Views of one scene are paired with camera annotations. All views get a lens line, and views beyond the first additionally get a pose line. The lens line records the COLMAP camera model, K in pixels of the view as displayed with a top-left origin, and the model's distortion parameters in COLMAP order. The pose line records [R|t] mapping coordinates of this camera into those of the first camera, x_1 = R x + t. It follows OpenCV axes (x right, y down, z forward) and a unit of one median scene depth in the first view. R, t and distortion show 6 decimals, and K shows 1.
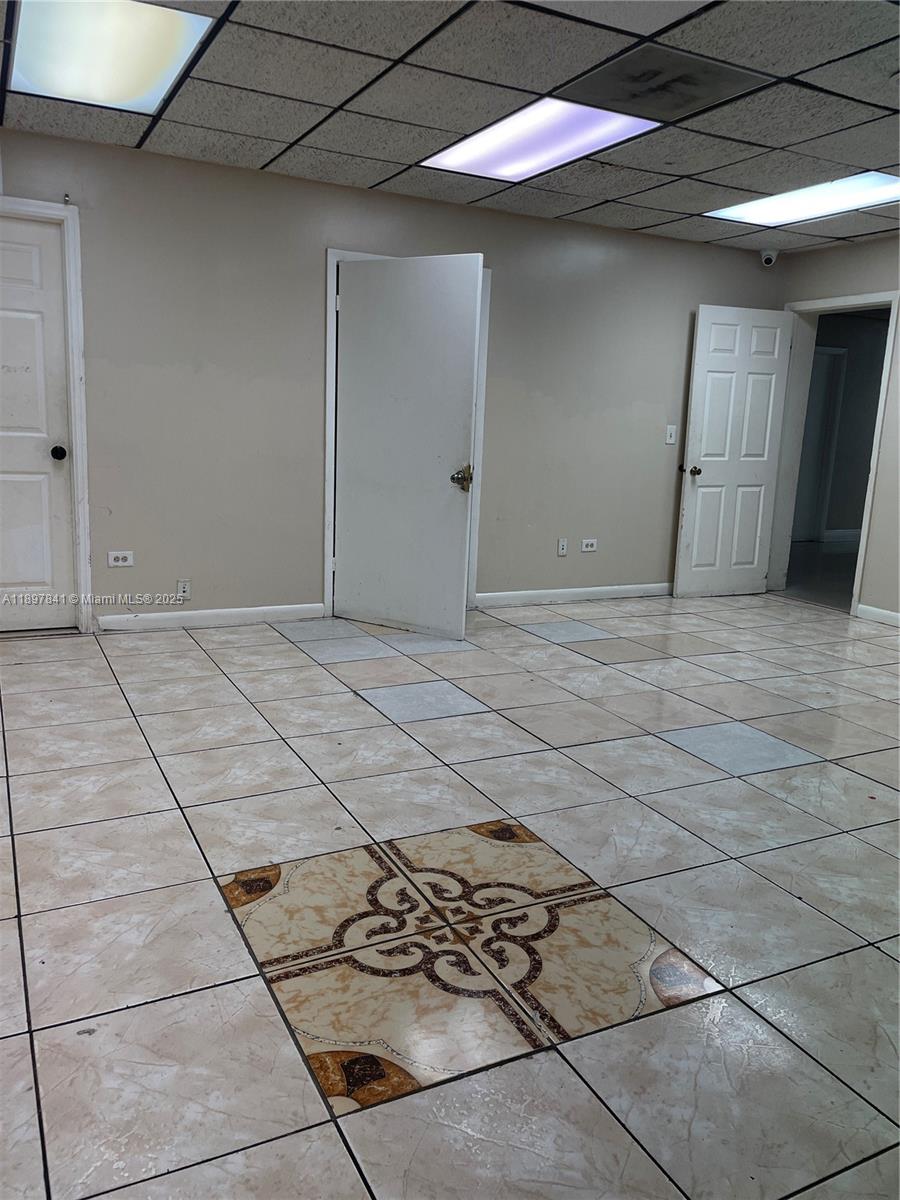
lens RADIAL K [[908.3, 0, 456.9], [0, 908.3, 596.2], [0, 0, 1]] dist [0.094399, -0.113645]
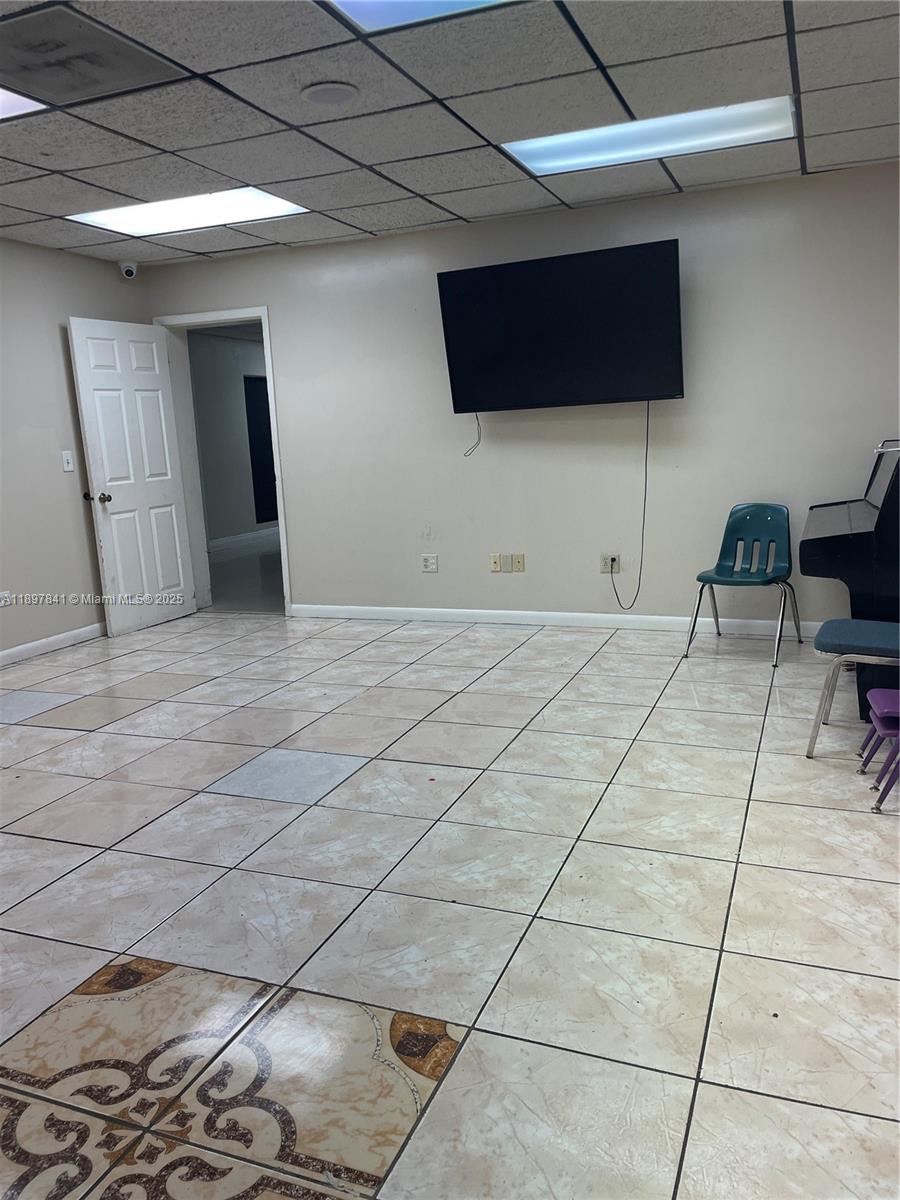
lens RADIAL K [[908.3, 0, 456.9], [0, 908.3, 596.2], [0, 0, 1]] dist [0.094399, -0.113645]
pose [[0.752049, -0.192708, 0.630307, -0.136622], [0.204004, 0.977400, 0.055420, -0.037033], [-0.626742, 0.086907, 0.774366, 0.143268]]
